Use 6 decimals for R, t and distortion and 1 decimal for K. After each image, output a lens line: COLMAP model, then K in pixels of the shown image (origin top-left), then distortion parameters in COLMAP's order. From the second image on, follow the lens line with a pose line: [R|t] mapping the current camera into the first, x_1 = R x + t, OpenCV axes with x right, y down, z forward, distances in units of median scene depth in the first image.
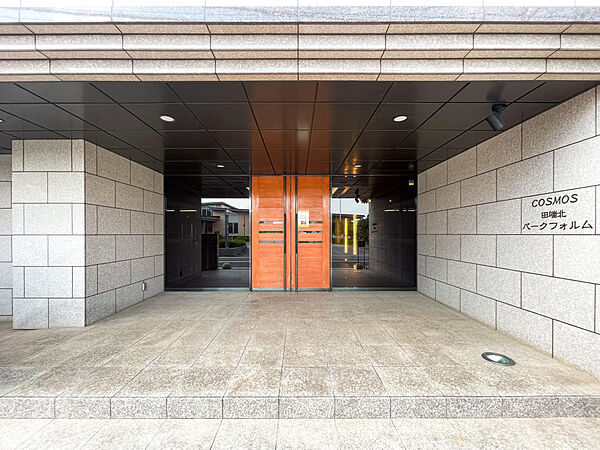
lens RADIAL K [[242.5, 0, 298.0], [0, 242.5, 234.3], [0, 0, 1]] dist [-0.000679, -0.000064]
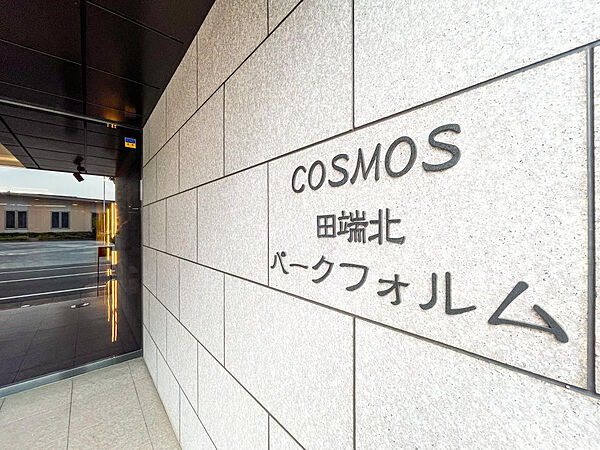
lens RADIAL K [[242.5, 0, 300.4], [0, 242.5, 225.0], [0, 0, 1]] dist [-0.000679, -0.000064]
pose [[0.747880, -0.000816, 0.663834, 0.863172], [0.005912, 0.999968, -0.005431, -0.082820], [-0.663808, 0.007986, 0.747860, 0.860988]]
